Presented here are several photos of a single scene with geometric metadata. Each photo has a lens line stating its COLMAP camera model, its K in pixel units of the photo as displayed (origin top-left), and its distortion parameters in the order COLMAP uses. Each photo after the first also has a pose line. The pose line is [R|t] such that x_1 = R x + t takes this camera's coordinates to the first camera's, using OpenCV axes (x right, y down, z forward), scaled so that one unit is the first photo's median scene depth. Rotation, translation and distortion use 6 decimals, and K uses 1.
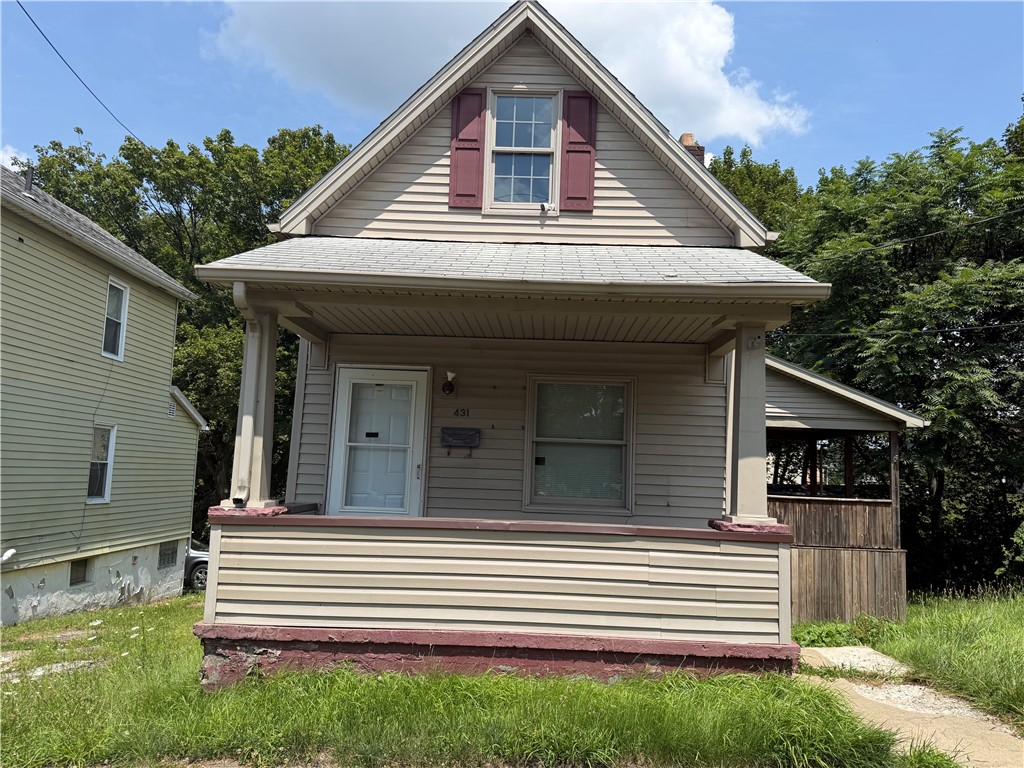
lens RADIAL K [[720.4, 0, 512.0], [0, 720.4, 384.0], [0, 0, 1]] dist [0.091554, -0.161660]
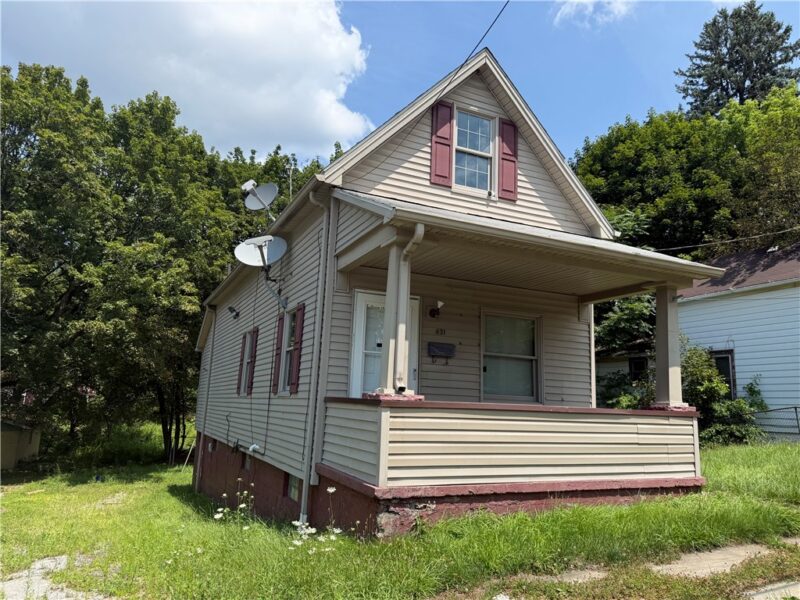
lens RADIAL K [[554.0, 0, 391.7], [0, 554.0, 299.6], [0, 0, 1]] dist [0.083626, -0.159742]
pose [[0.902596, 0.076270, 0.423679, -0.587220], [-0.058373, 0.996774, -0.055081, 0.040513], [-0.426513, 0.024985, 0.904136, 0.080296]]
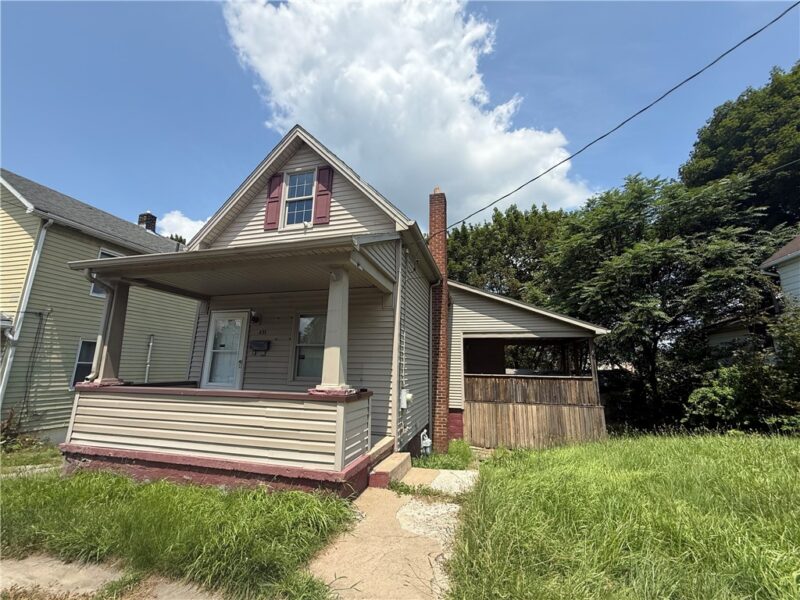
lens RADIAL K [[321.0, 0, 397.4], [0, 321.0, 295.6], [0, 0, 1]] dist [-0.005839, 0.000192]
pose [[0.971566, -0.073530, -0.225060, 0.460335], [0.049230, 0.992516, -0.111748, 0.053562], [0.231593, 0.097491, 0.967915, 0.243910]]
